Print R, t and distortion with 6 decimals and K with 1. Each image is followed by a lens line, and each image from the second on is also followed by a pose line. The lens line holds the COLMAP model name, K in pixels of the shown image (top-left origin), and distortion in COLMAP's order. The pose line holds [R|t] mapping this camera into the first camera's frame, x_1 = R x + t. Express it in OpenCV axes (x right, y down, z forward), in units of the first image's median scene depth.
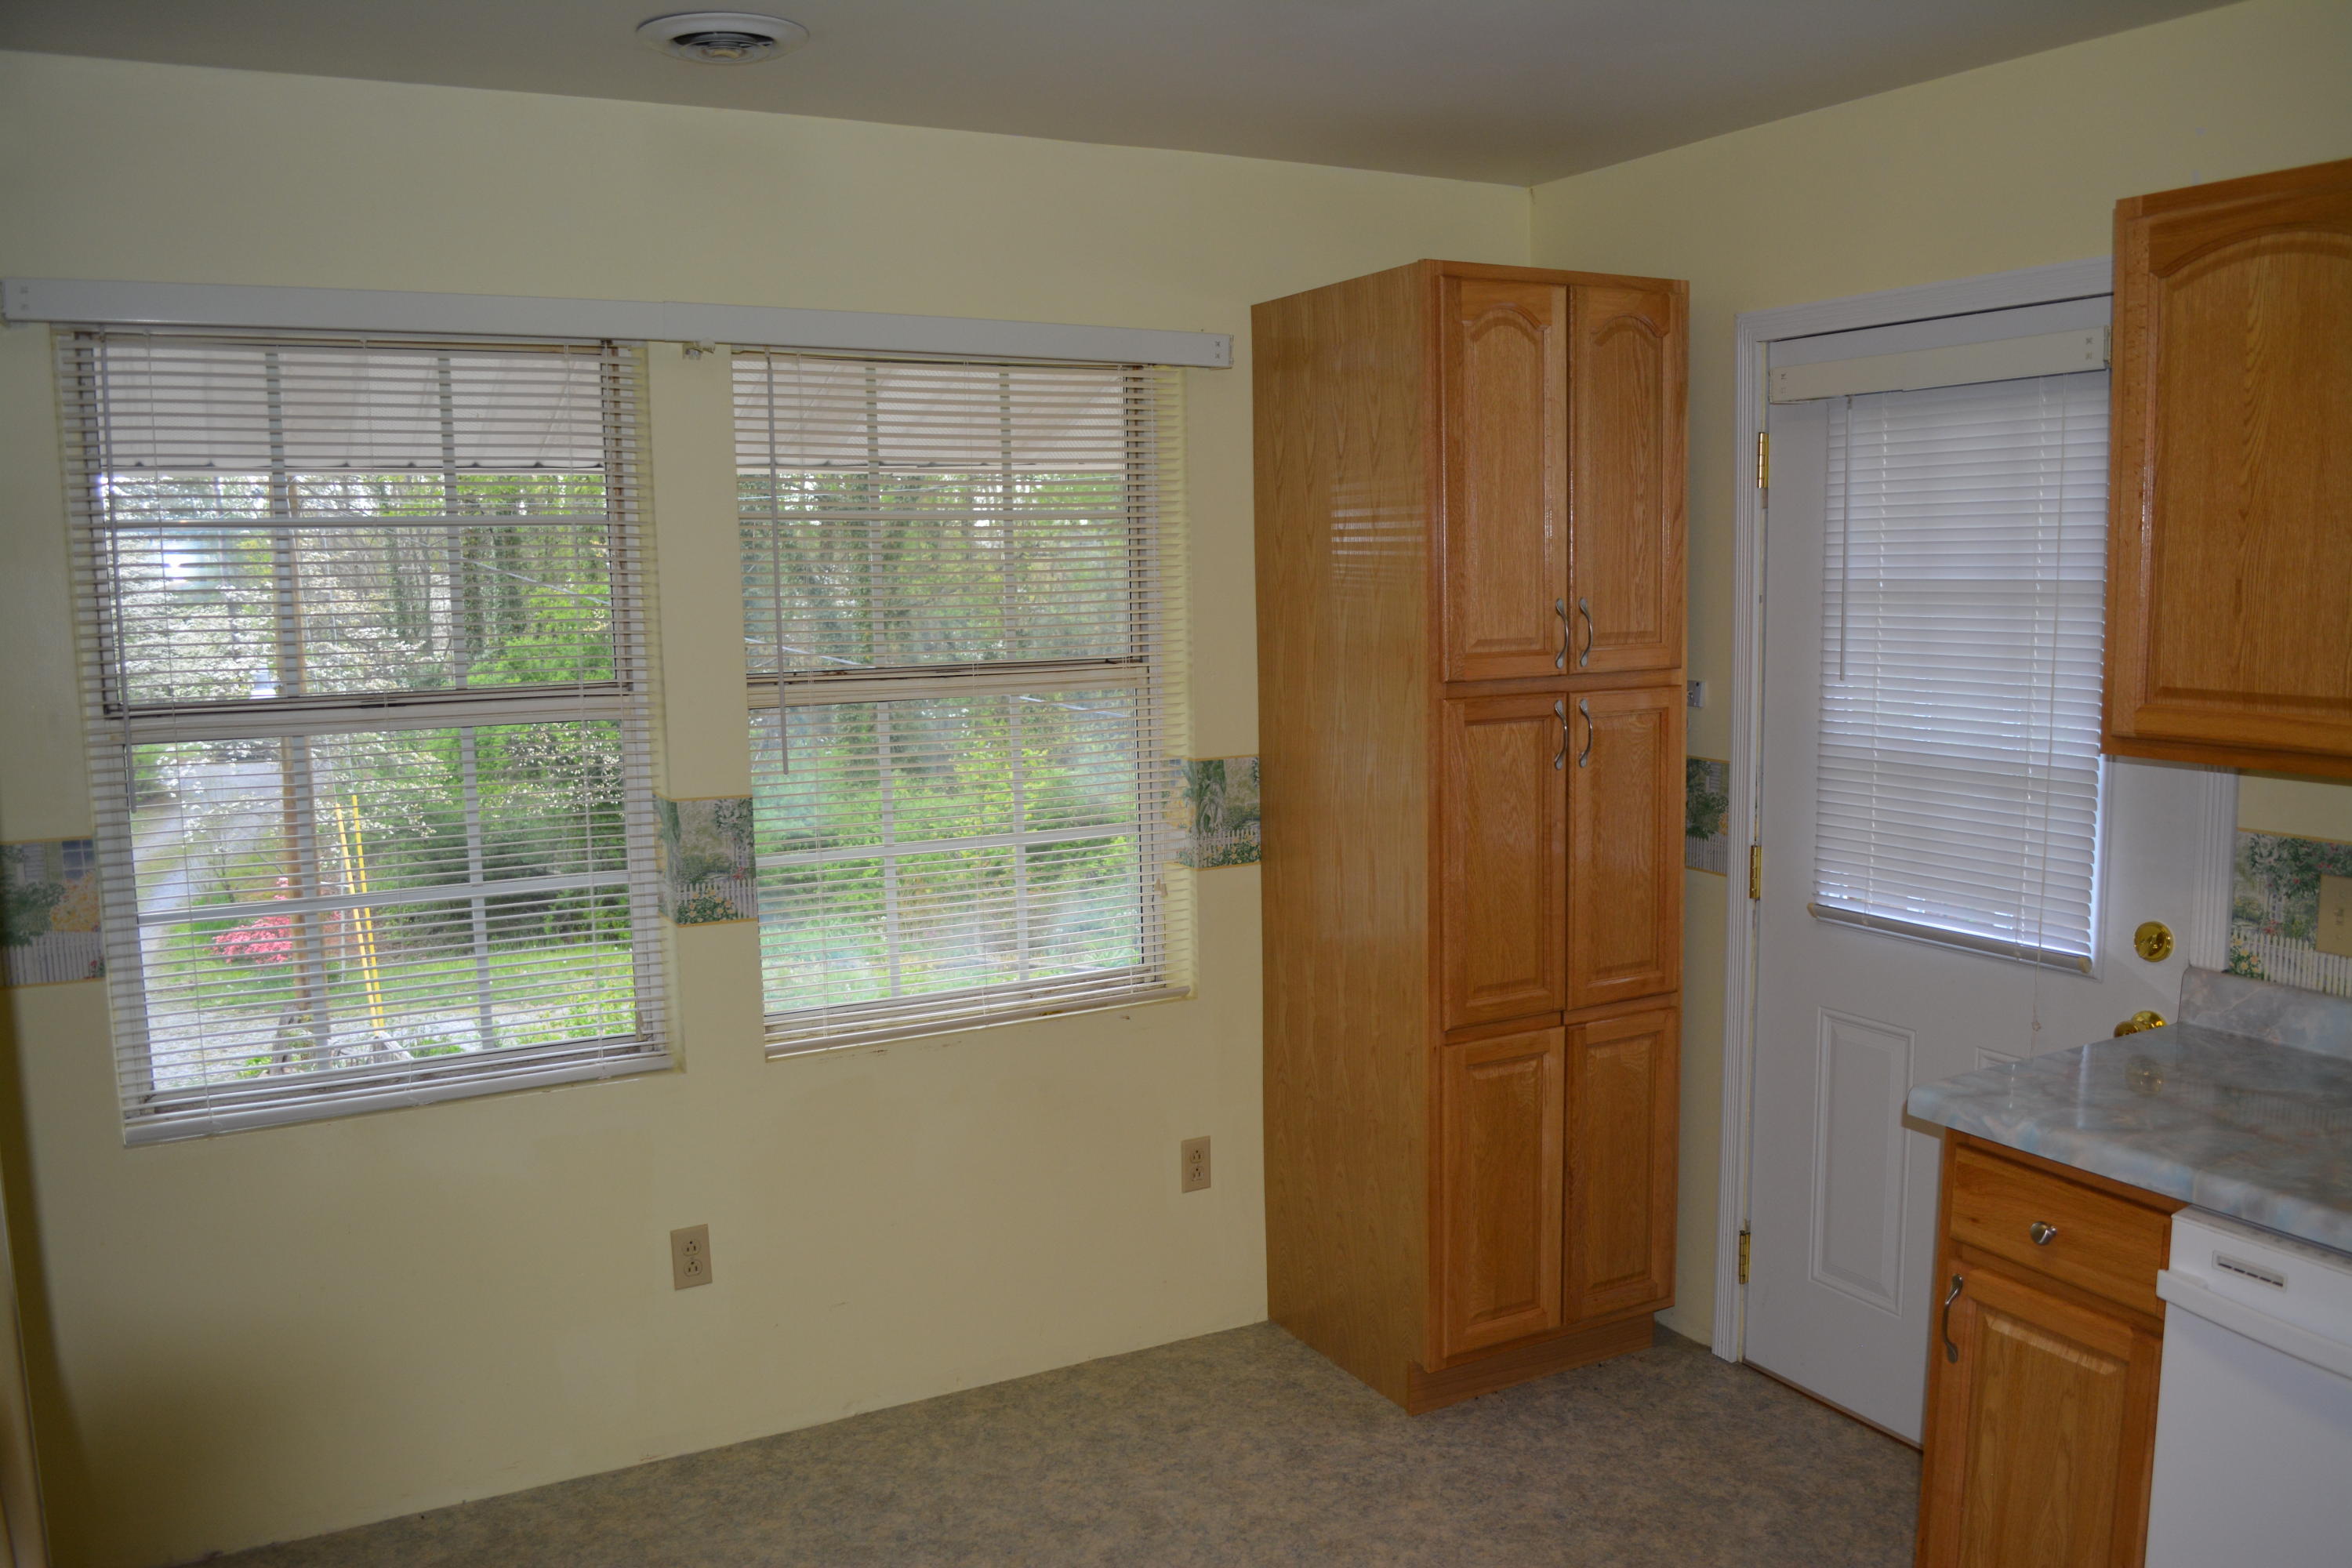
lens RADIAL K [[1842.4, 0, 1182.6], [0, 1842.4, 788.2], [0, 0, 1]] dist [-0.084709, 0.015614]
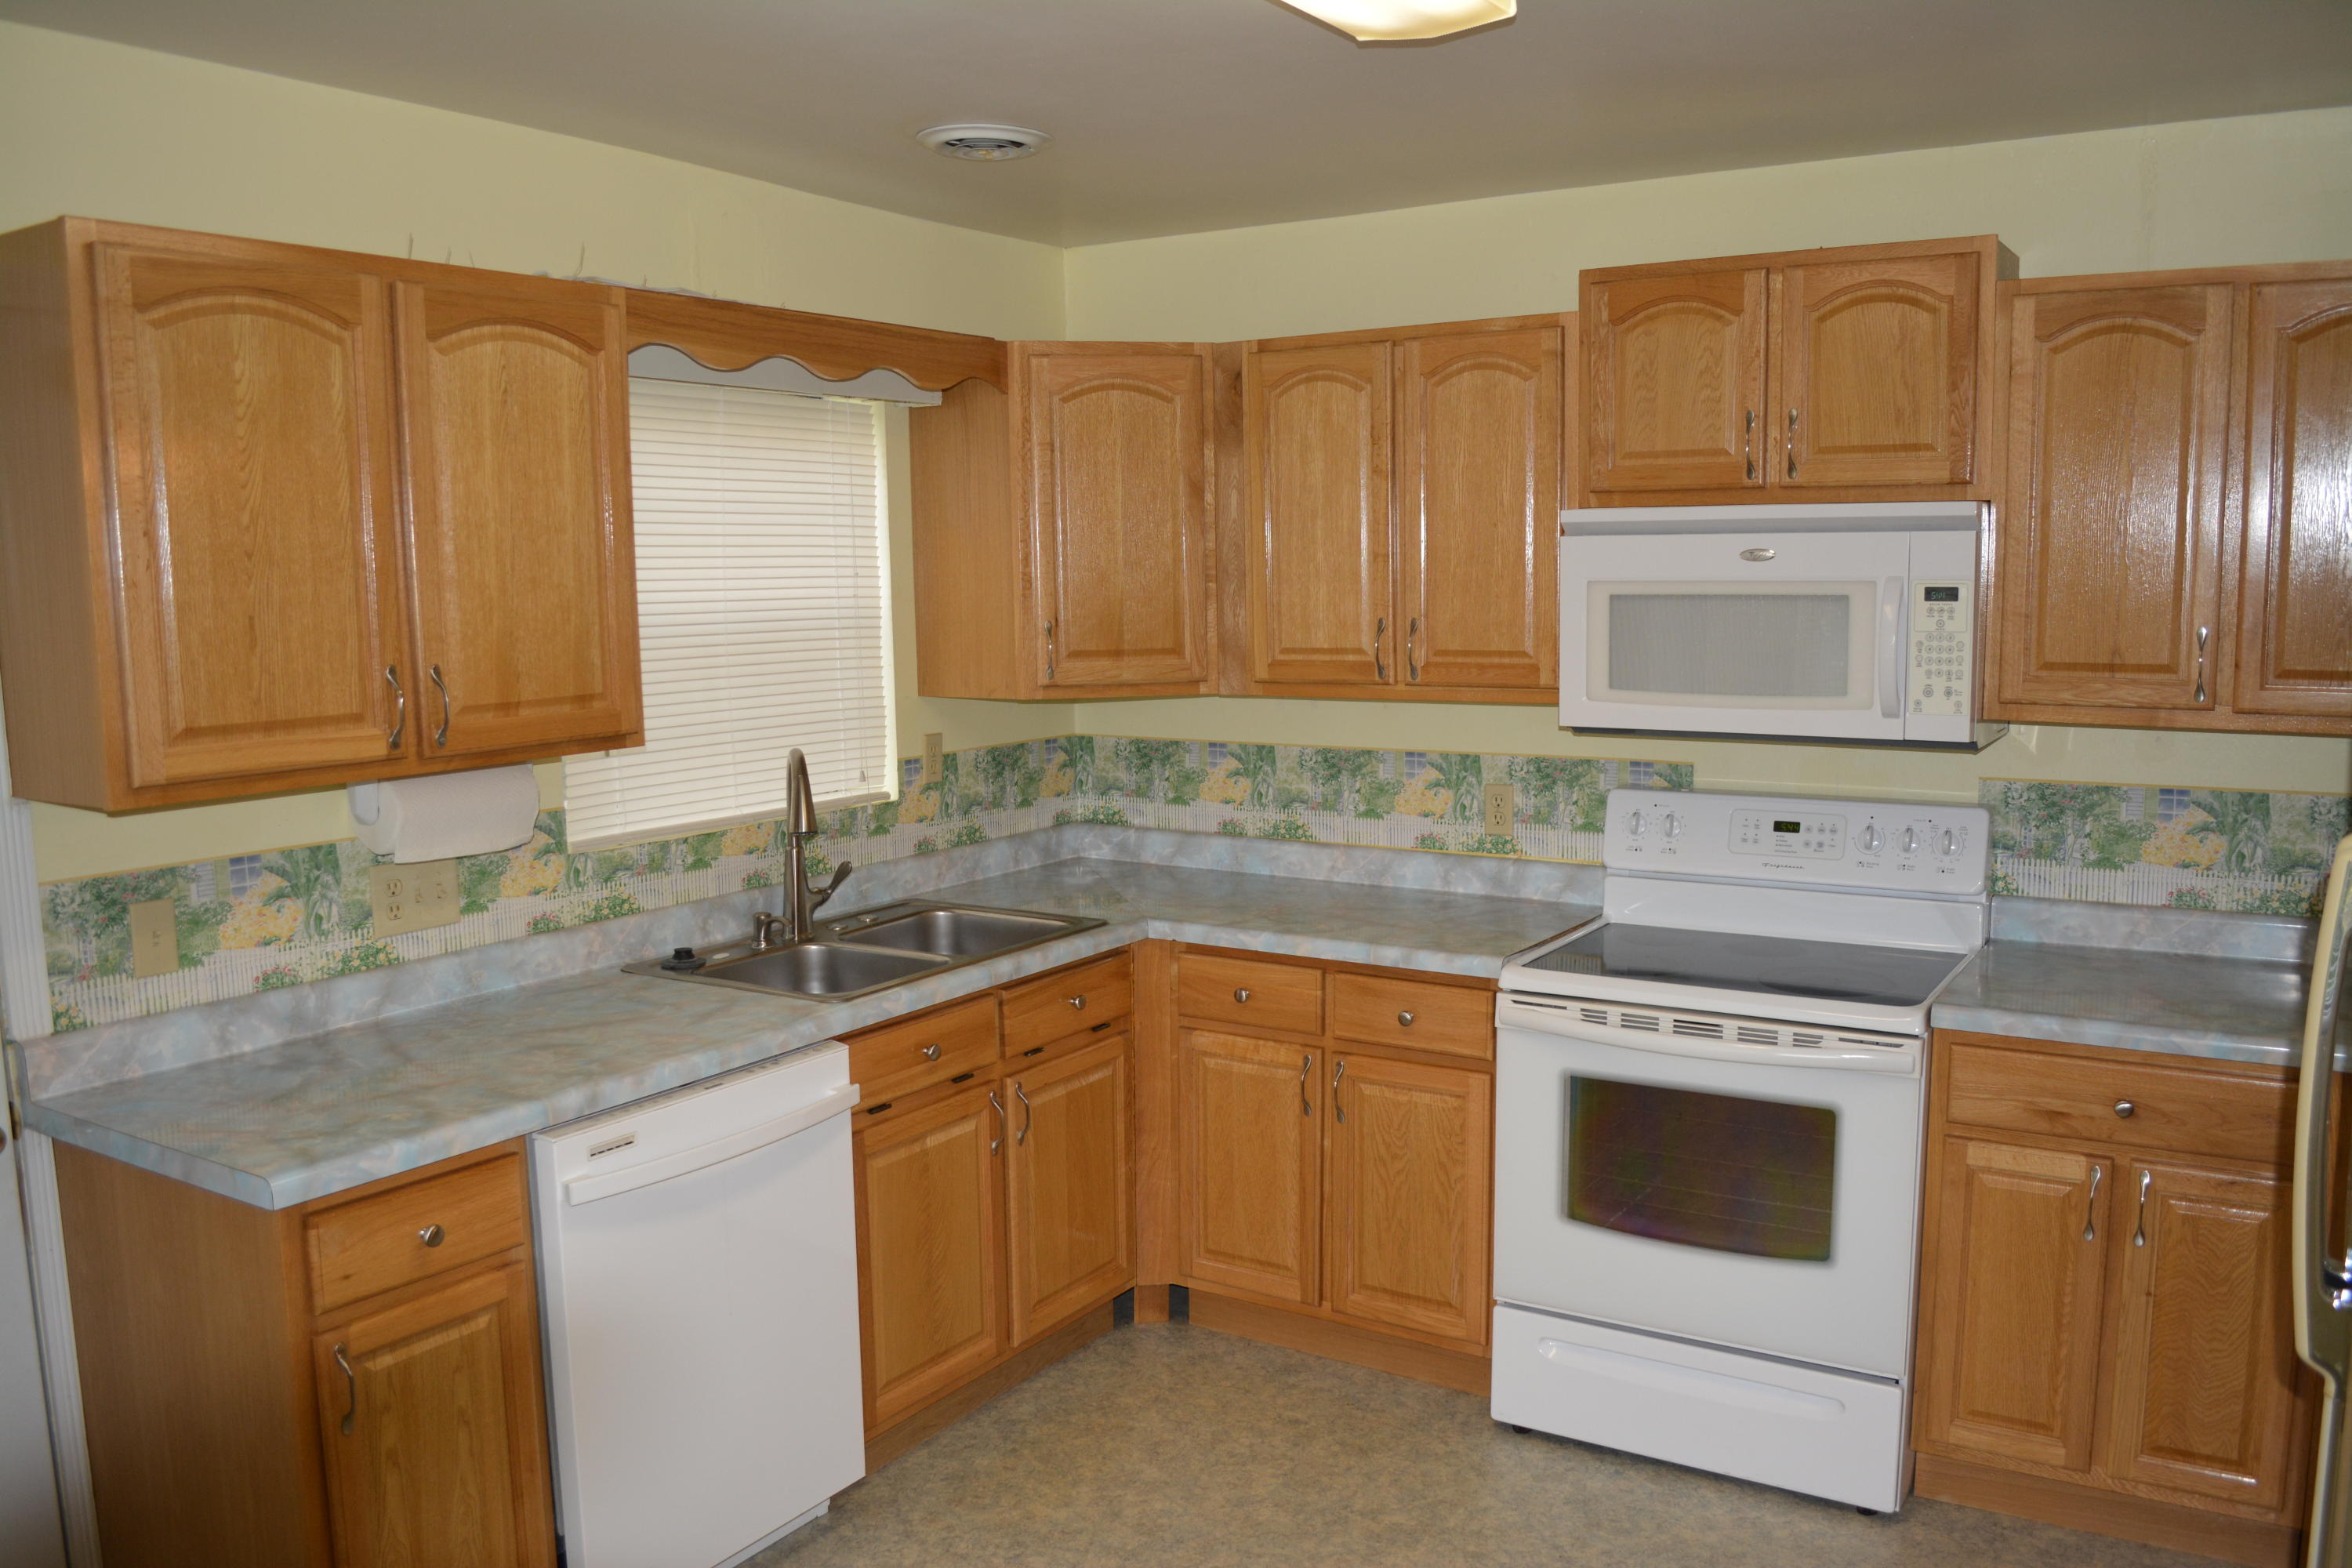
lens RADIAL K [[1842.4, 0, 1185.0], [0, 1842.4, 788.4], [0, 0, 1]] dist [-0.084709, 0.015614]
pose [[-0.493687, -0.080290, 0.865925, -0.615391], [0.126512, 0.978505, 0.162856, -0.120816], [-0.860388, 0.189950, -0.472917, 1.049253]]
